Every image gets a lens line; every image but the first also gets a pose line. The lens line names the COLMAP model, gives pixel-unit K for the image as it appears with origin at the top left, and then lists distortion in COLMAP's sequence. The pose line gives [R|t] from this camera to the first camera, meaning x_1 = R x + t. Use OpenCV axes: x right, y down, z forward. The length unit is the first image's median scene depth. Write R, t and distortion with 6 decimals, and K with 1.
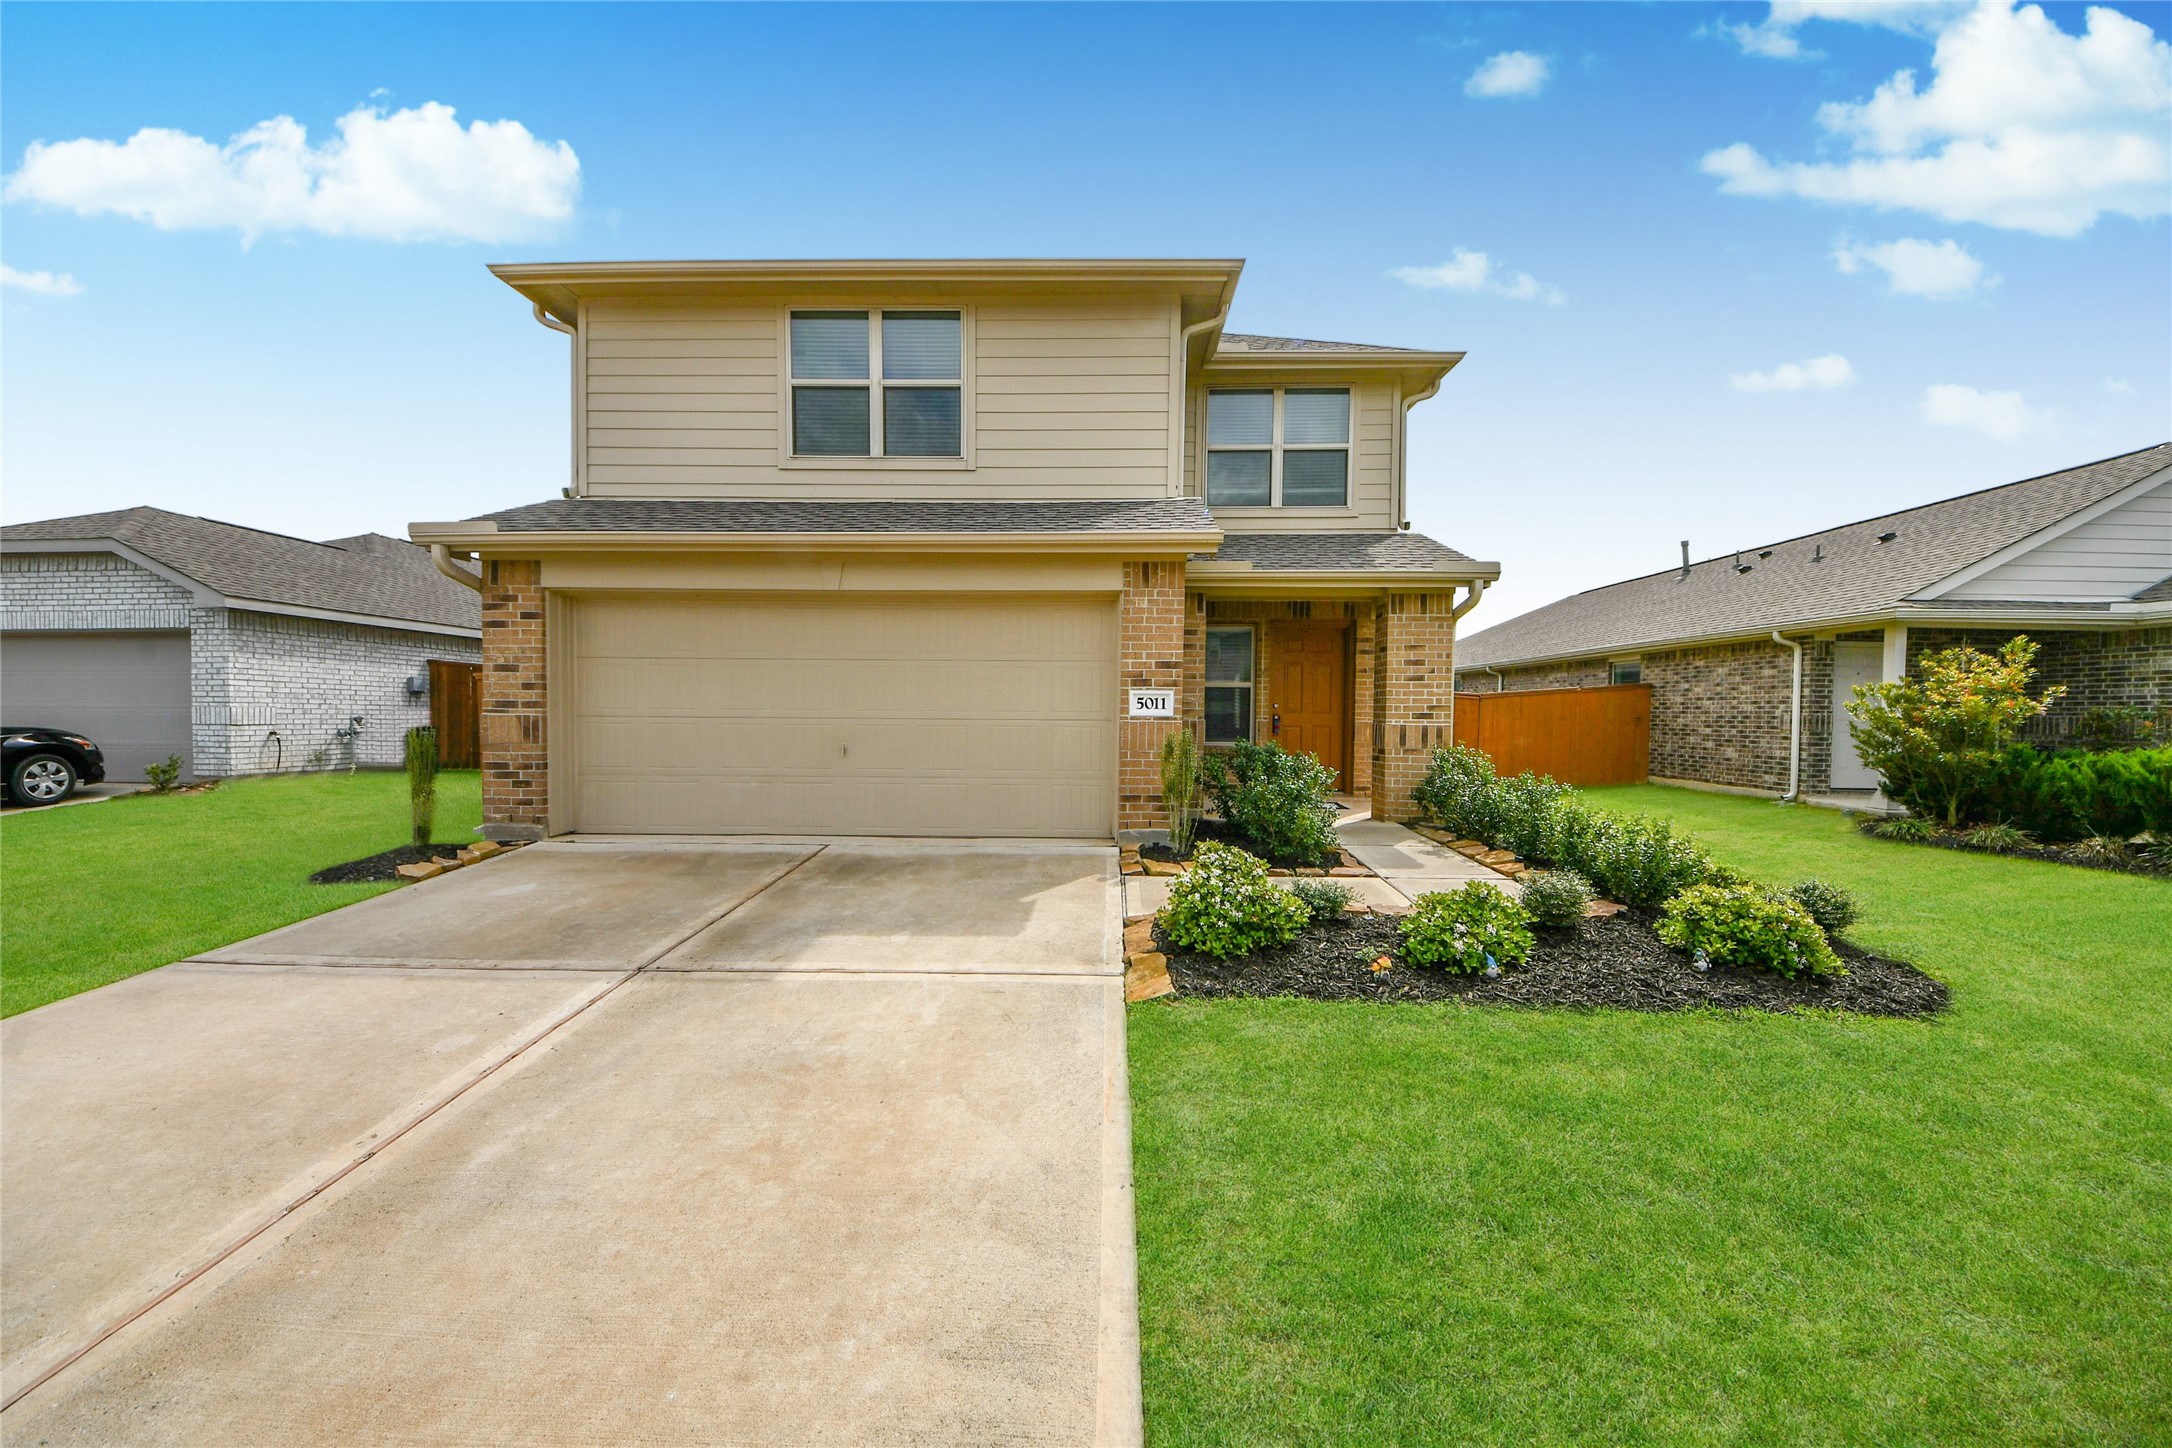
lens RADIAL K [[851.0, 0, 1013.6], [0, 851.0, 734.0], [0, 0, 1]] dist [0.039756, -0.025024]
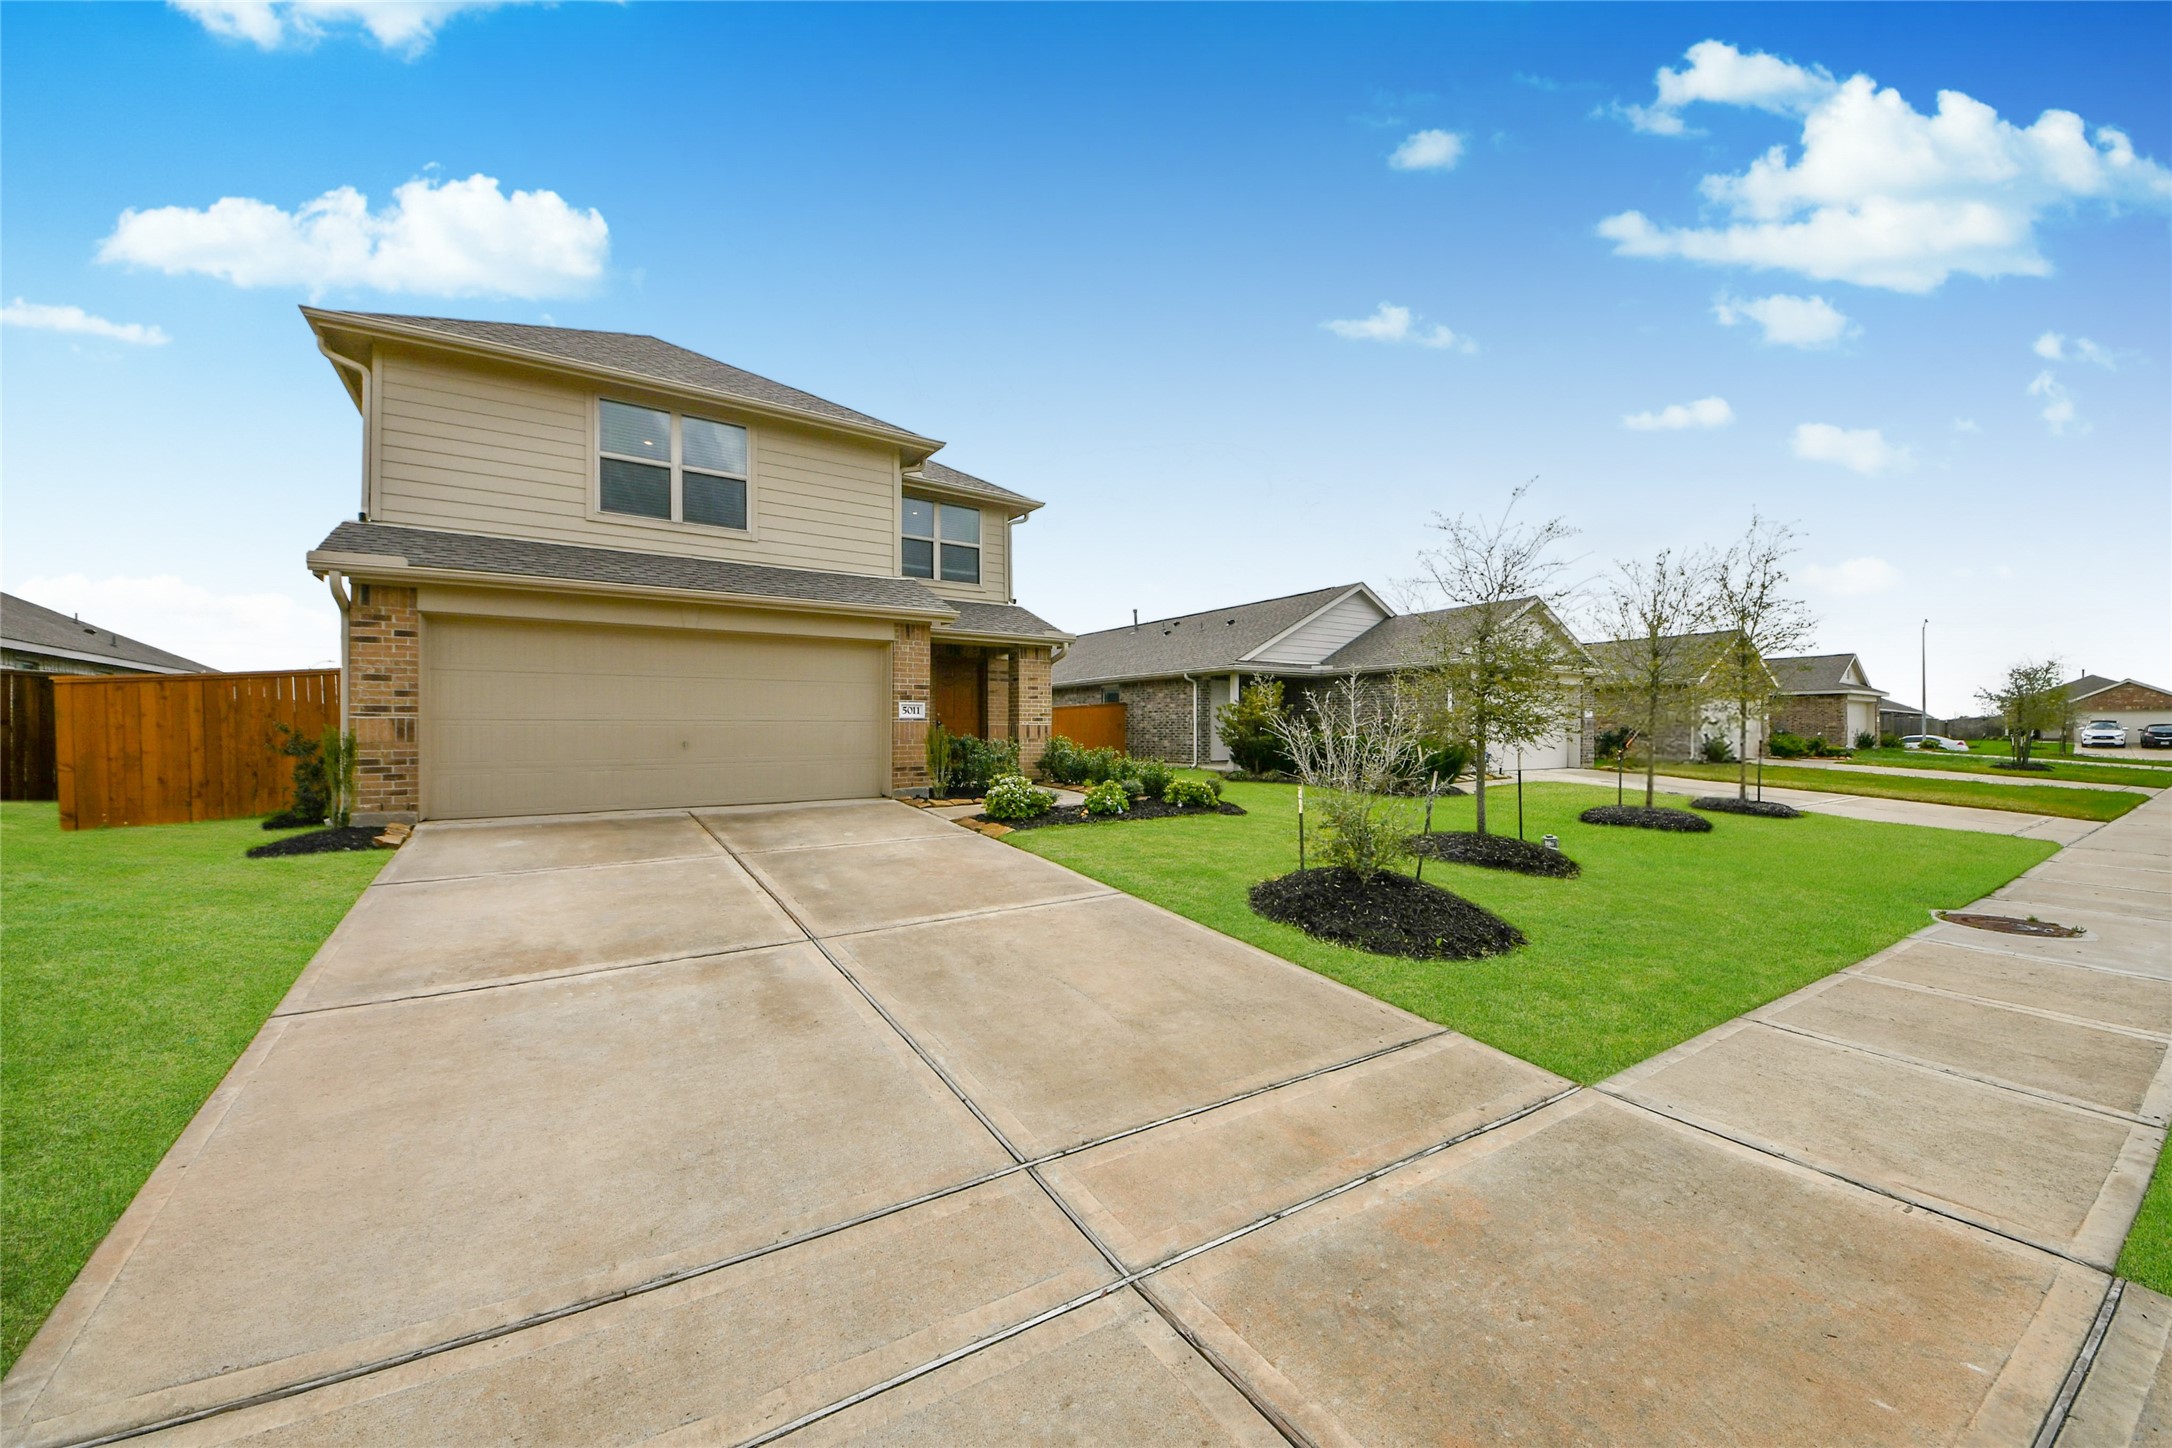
lens RADIAL K [[772.6, 0, 1083.9], [0, 772.6, 727.5], [0, 0, 1]] dist [0.062154, -0.025288]
pose [[0.826468, -0.009023, 0.562912, -0.326612], [0.021466, 0.999650, -0.015493, 0.022049], [-0.562575, 0.024888, 0.826372, -0.337391]]
